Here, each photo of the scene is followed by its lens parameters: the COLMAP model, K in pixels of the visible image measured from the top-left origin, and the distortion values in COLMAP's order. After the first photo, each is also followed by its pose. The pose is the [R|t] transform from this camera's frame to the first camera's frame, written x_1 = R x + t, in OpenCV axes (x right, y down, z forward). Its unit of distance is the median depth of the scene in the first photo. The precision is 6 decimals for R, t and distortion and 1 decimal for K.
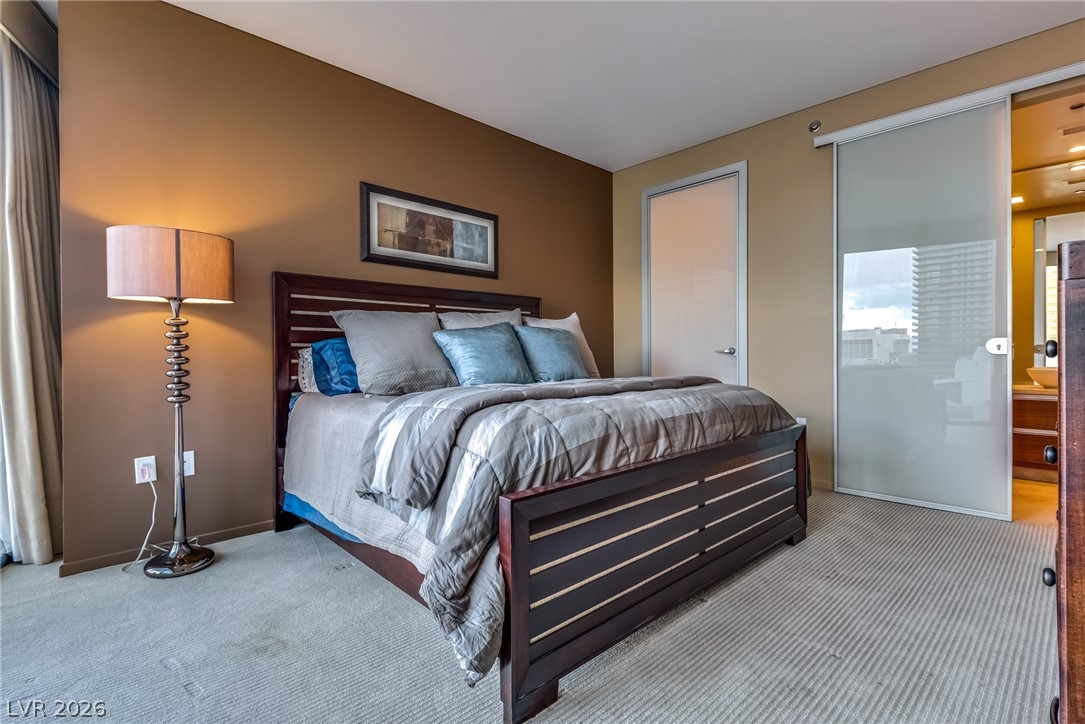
lens RADIAL K [[497.0, 0, 542.4], [0, 497.0, 357.3], [0, 0, 1]] dist [0.011558, -0.002700]
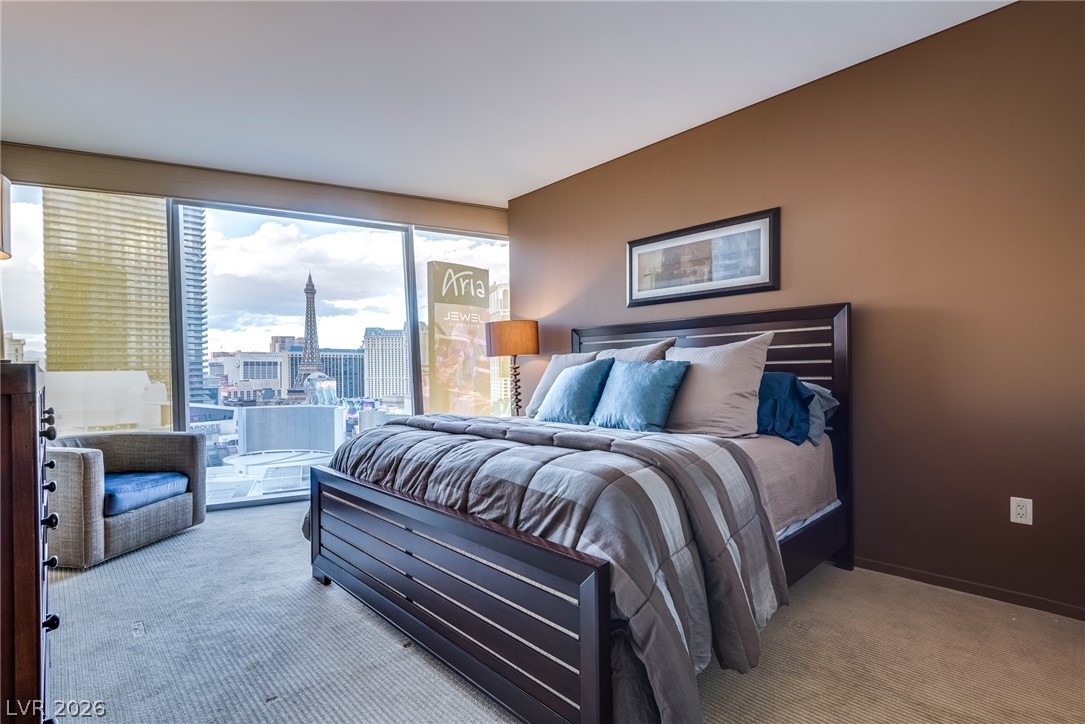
lens RADIAL K [[497.0, 0, 547.0], [0, 497.0, 371.3], [0, 0, 1]] dist [0.011558, -0.002700]
pose [[0.013313, 0.006060, -0.999893, 0.725918], [-0.000508, 0.999982, 0.006054, -0.041251], [0.999911, 0.000427, 0.013316, 0.689088]]
